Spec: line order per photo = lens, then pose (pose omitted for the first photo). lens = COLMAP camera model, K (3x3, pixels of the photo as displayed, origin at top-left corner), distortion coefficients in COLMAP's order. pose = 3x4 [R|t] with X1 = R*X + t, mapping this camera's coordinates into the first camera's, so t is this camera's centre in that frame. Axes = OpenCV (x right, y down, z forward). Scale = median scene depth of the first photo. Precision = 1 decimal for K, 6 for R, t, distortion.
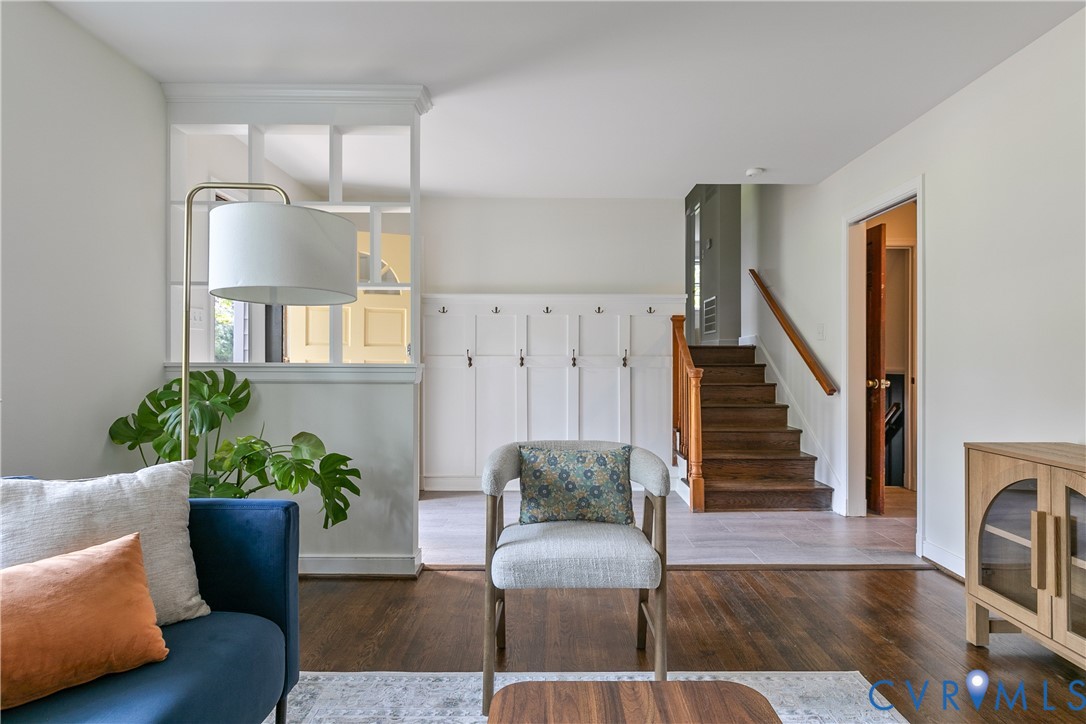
lens RADIAL K [[572.6, 0, 557.8], [0, 572.6, 361.3], [0, 0, 1]] dist [-0.001670, -0.000757]
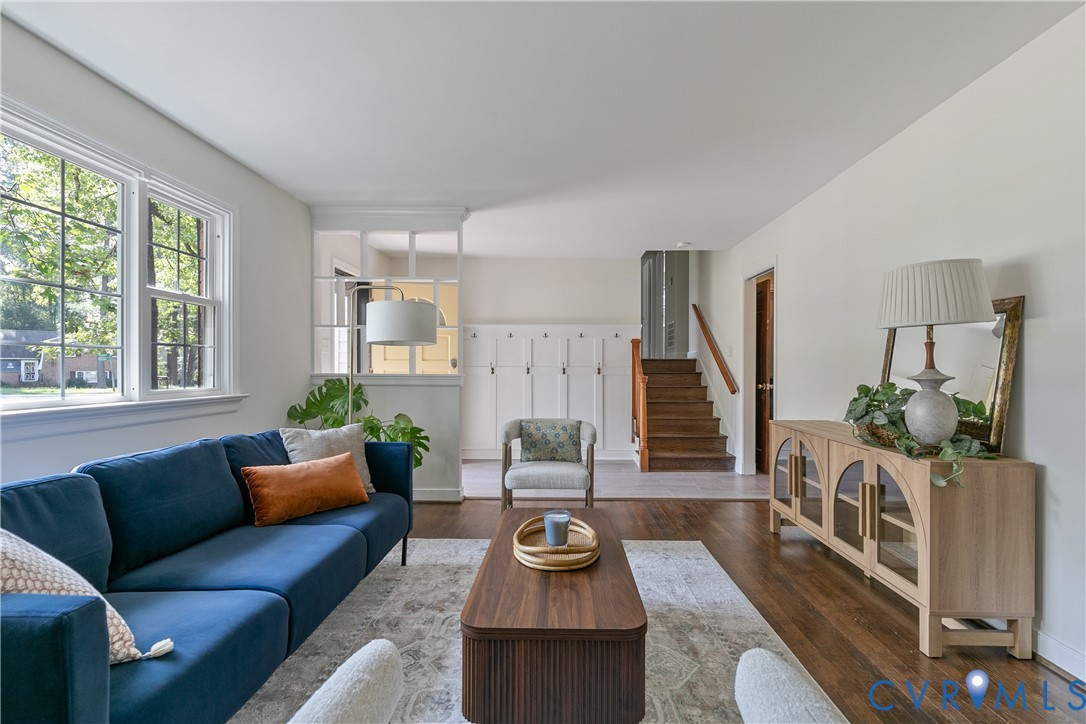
lens RADIAL K [[503.3, 0, 558.0], [0, 503.3, 367.7], [0, 0, 1]] dist [0.003797, 0.000274]
pose [[0.999796, 0.001182, -0.020184, 0.056153], [-0.001076, 0.999986, 0.005276, -0.020325], [0.020189, -0.005253, 0.999782, -0.400516]]
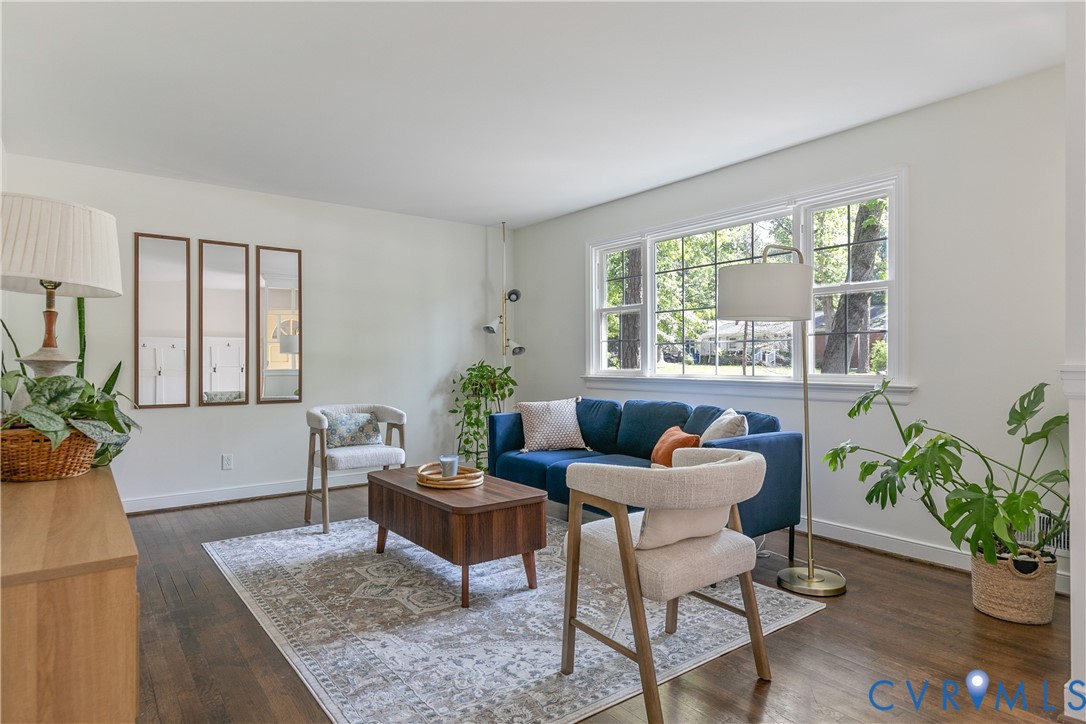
lens RADIAL K [[623.9, 0, 550.5], [0, 623.9, 360.4], [0, 0, 1]] dist [0.003395, 0.001528]
pose [[-0.802874, -0.000324, -0.596149, 0.510364], [0.001591, 0.999995, -0.002686, -0.001295], [0.596147, -0.003105, -0.802869, 1.070431]]
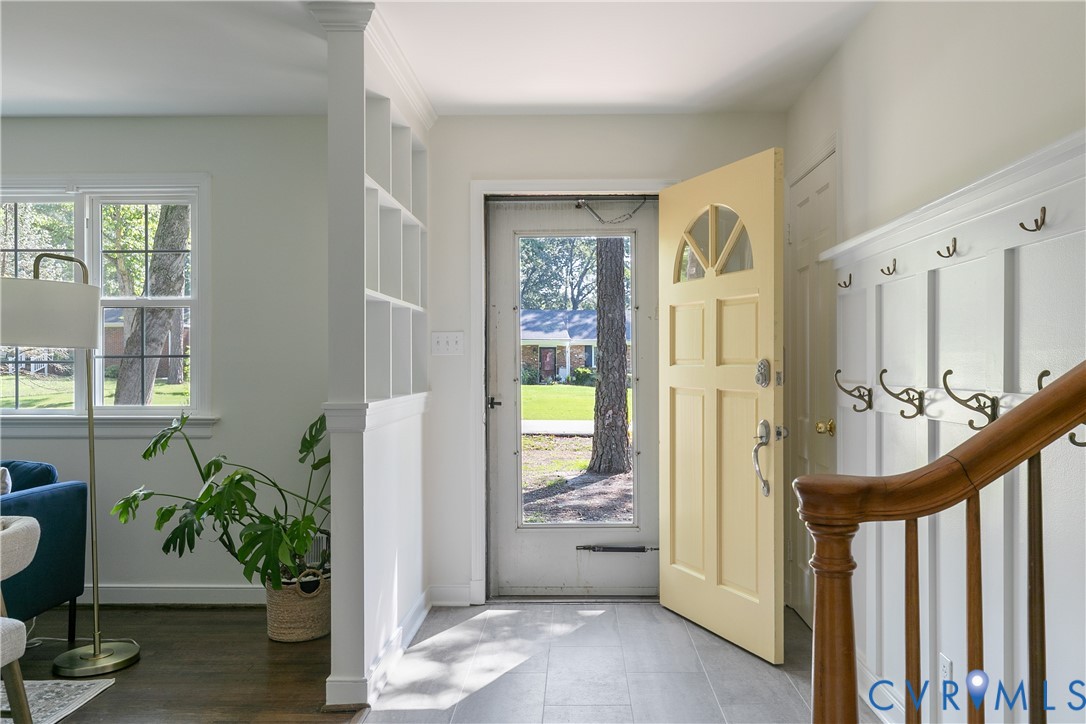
lens RADIAL K [[832.5, 0, 565.6], [0, 832.5, 361.1], [0, 0, 1]] dist [0.002947, 0.002753]
pose [[-0.029304, -0.006376, -0.999550, 0.668596], [0.005218, 0.999965, -0.006532, -0.035839], [0.999557, -0.005407, -0.029270, 1.170022]]
